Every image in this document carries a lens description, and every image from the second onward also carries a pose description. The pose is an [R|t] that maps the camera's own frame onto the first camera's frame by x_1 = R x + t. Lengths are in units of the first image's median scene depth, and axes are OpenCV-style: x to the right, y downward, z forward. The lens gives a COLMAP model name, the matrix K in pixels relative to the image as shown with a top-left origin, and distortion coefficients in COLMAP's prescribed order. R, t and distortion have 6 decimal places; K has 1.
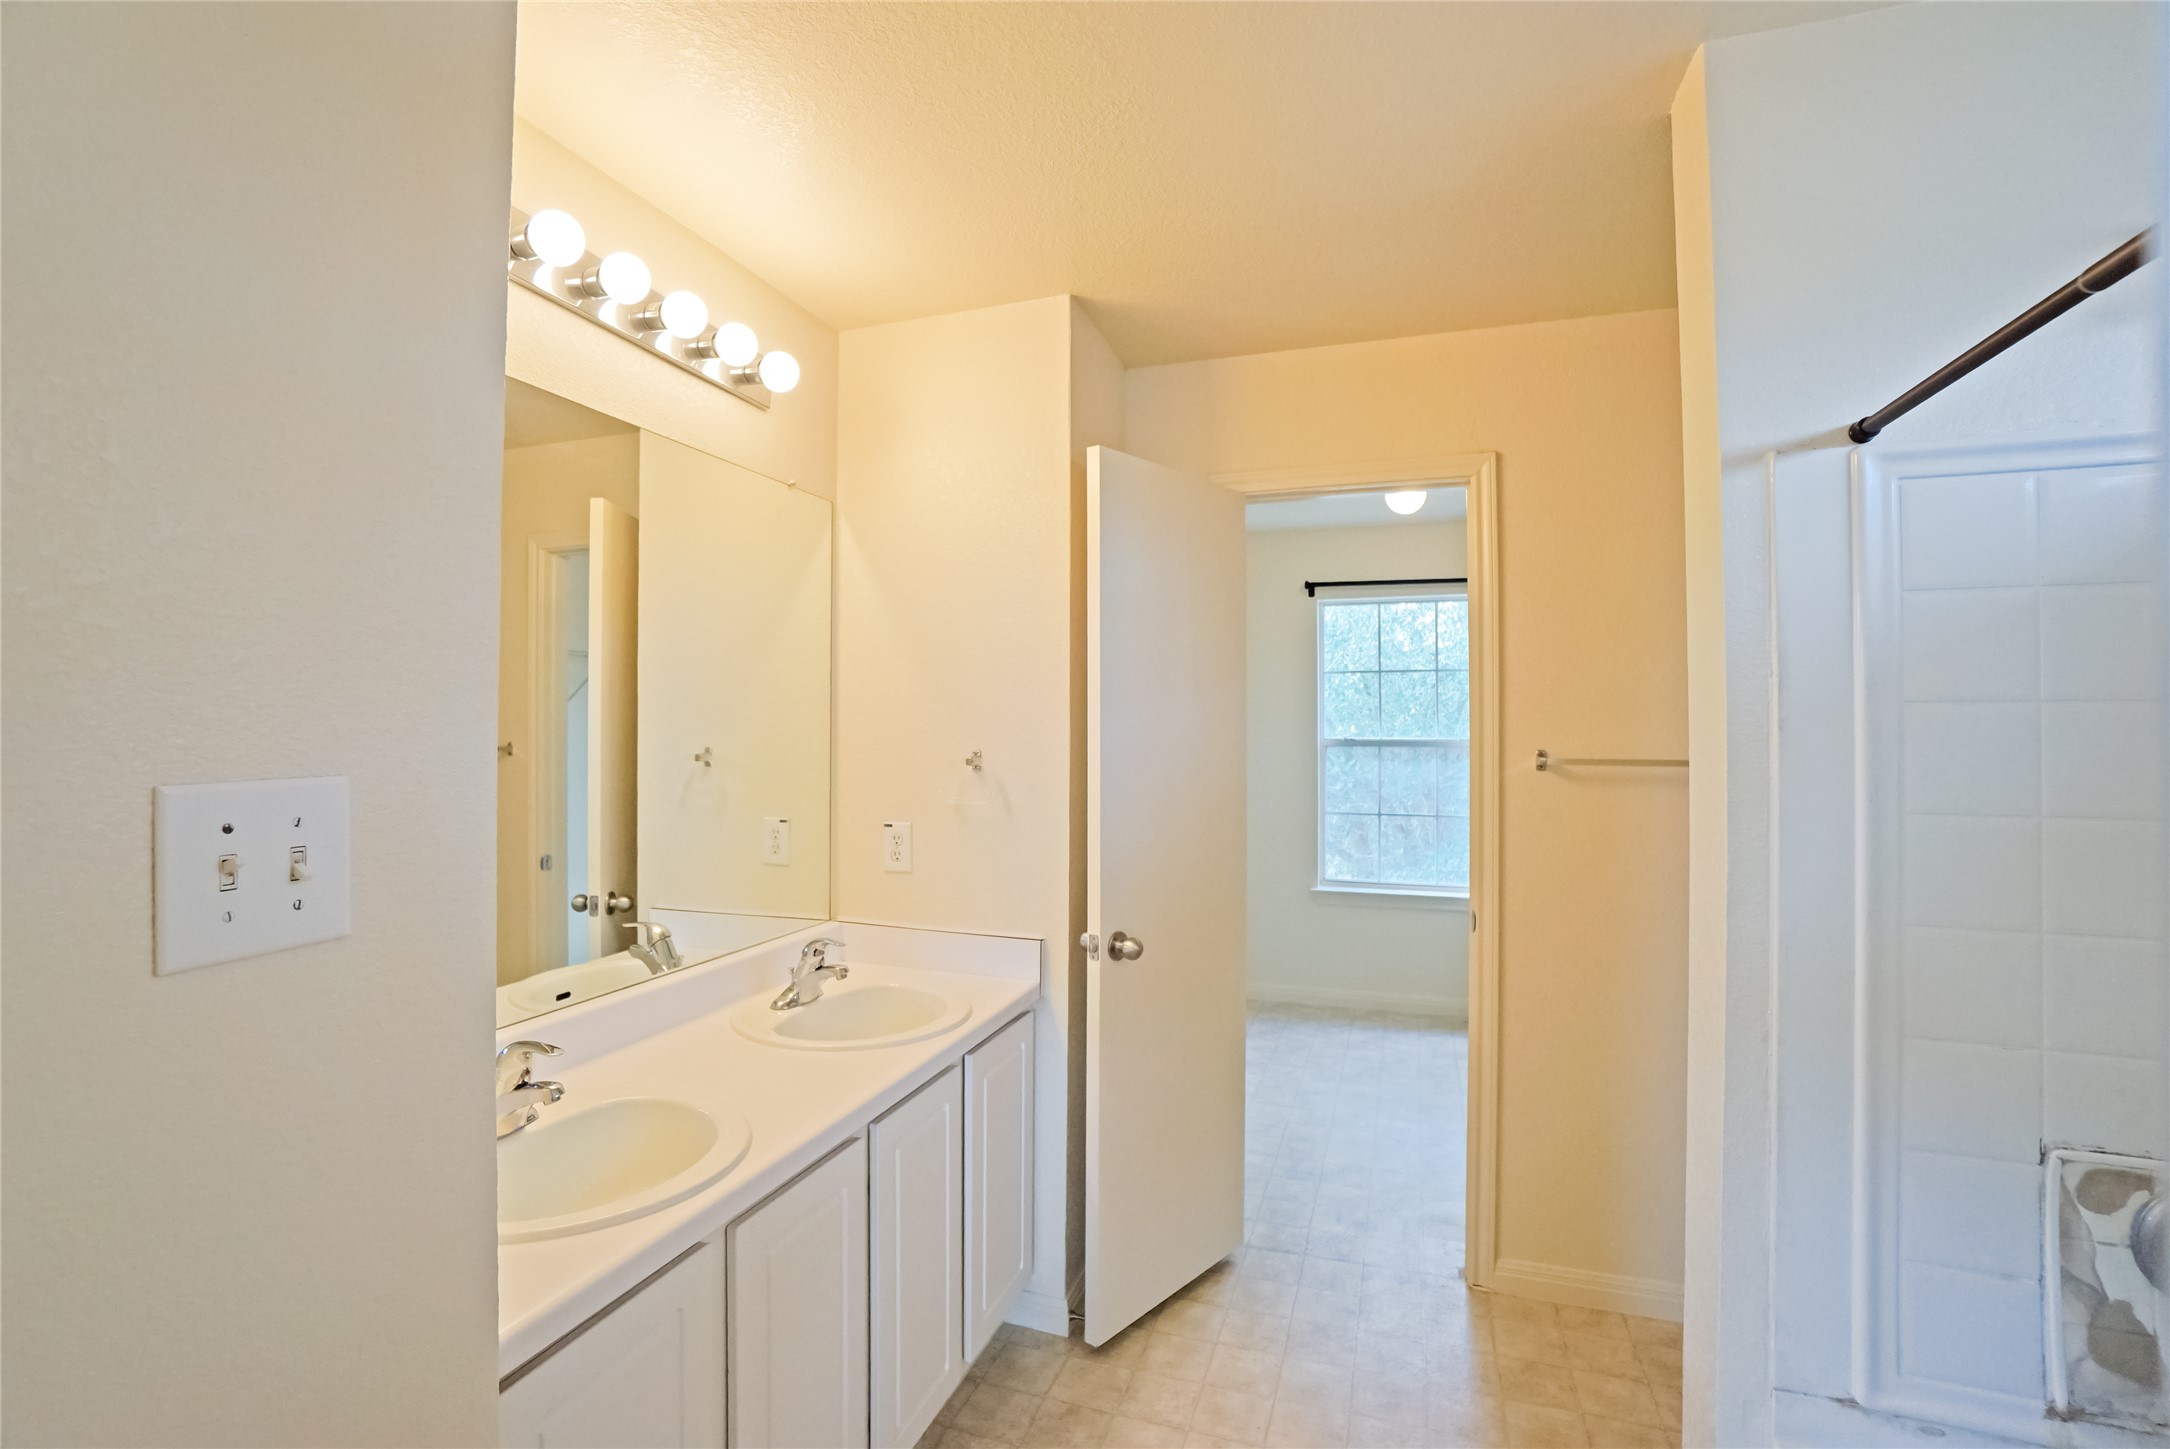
lens RADIAL K [[979.5, 0, 1075.6], [0, 979.5, 707.7], [0, 0, 1]] dist [-0.081433, 0.023980]
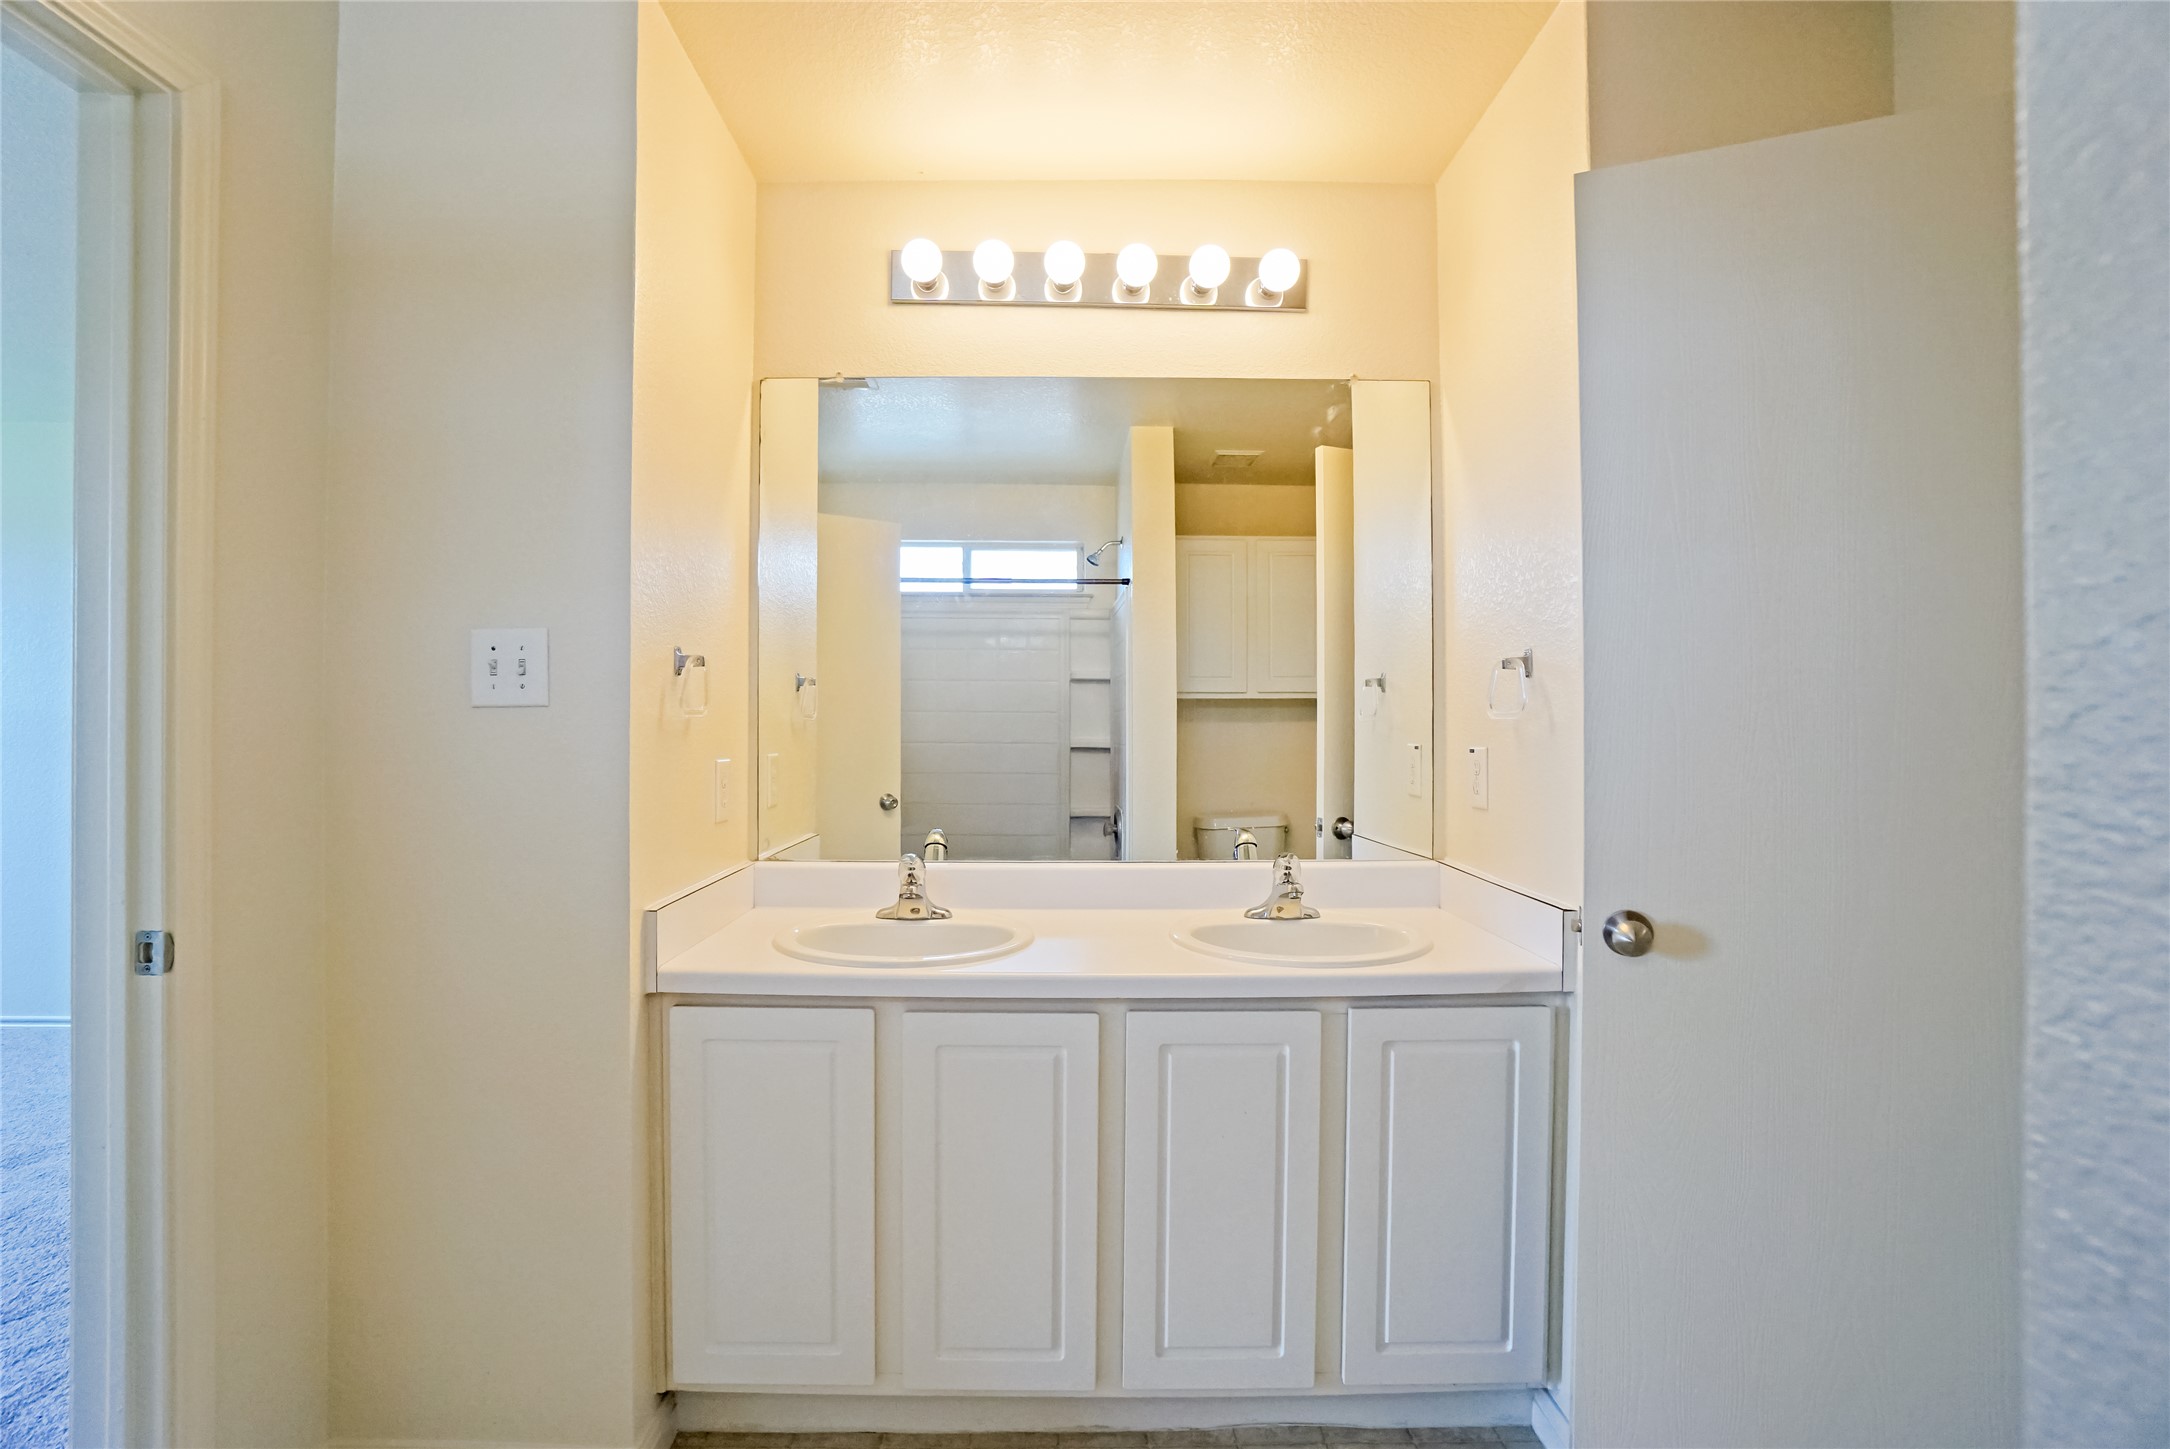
lens RADIAL K [[984.0, 0, 1085.0], [0, 984.0, 724.5], [0, 0, 1]] dist [-0.063164, 0.033934]
pose [[0.341062, -0.004099, -0.940032, 0.536678], [0.020488, 0.999785, 0.003074, 0.100661], [0.939817, -0.020308, 0.341073, 0.459842]]
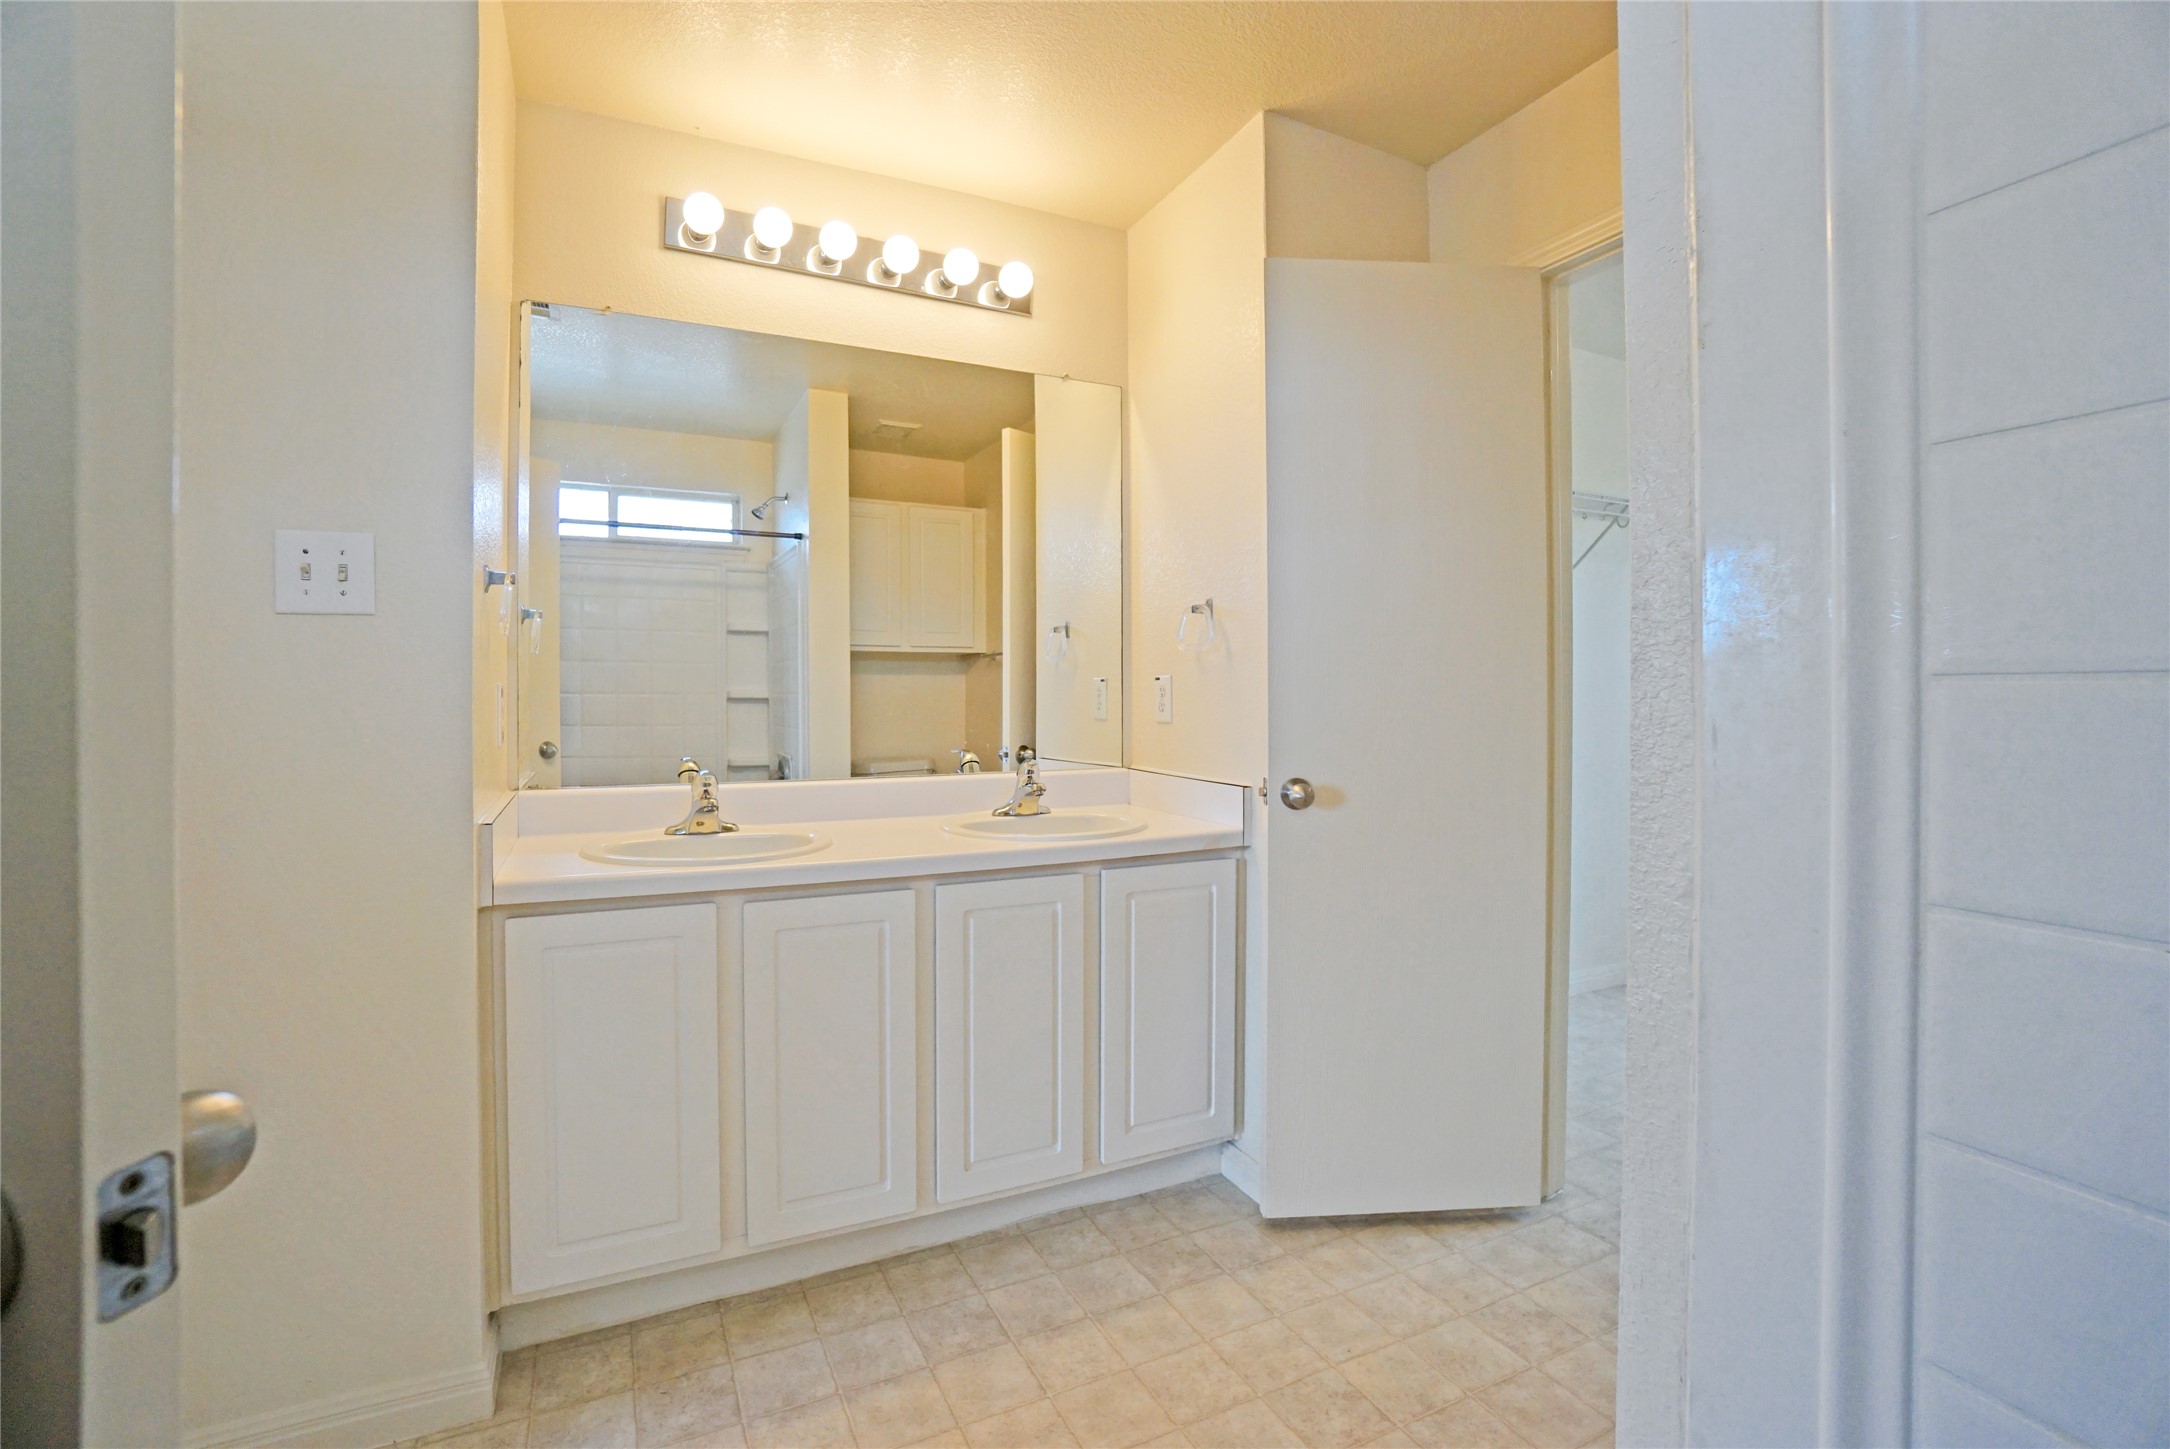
lens RADIAL K [[972.5, 0, 1079.2], [0, 972.5, 700.8], [0, 0, 1]] dist [-0.035297, 0.000884]
pose [[0.708976, -0.002561, -0.705228, 0.564739], [0.020649, 0.999640, 0.017130, 0.140721], [0.704930, -0.026707, 0.708774, 0.205654]]
